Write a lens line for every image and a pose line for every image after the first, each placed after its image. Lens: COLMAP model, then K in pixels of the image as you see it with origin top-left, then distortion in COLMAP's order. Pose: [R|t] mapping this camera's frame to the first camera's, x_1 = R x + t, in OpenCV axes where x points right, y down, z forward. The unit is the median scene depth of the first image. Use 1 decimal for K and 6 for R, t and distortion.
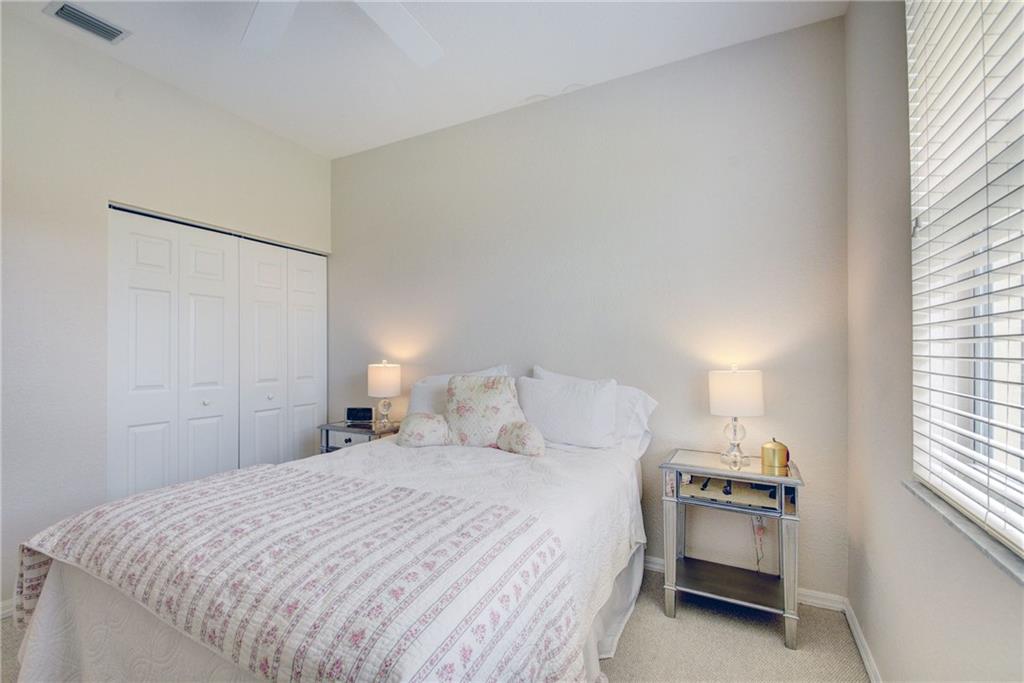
lens RADIAL K [[457.3, 0, 484.5], [0, 457.3, 341.8], [0, 0, 1]] dist [-0.000047, -0.000136]
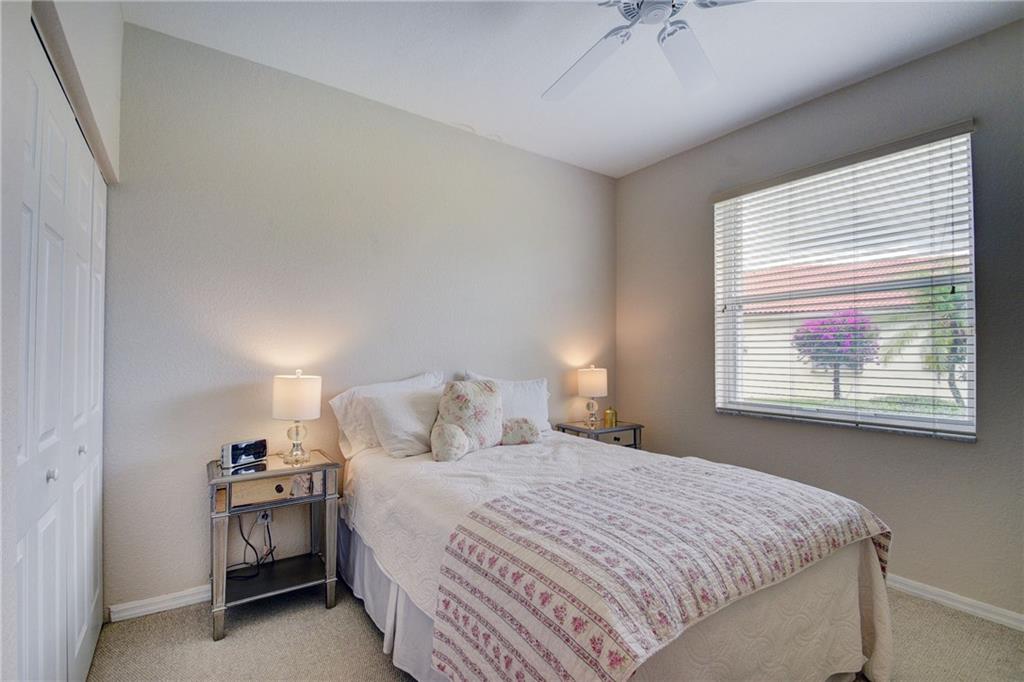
lens RADIAL K [[461.1, 0, 486.2], [0, 461.1, 348.6], [0, 0, 1]] dist [-0.022115, 0.000075]
pose [[0.453360, 0.015713, 0.891189, -0.955723], [-0.018486, 0.999795, -0.008224, 0.009443], [-0.891136, -0.012746, 0.453558, 0.517600]]
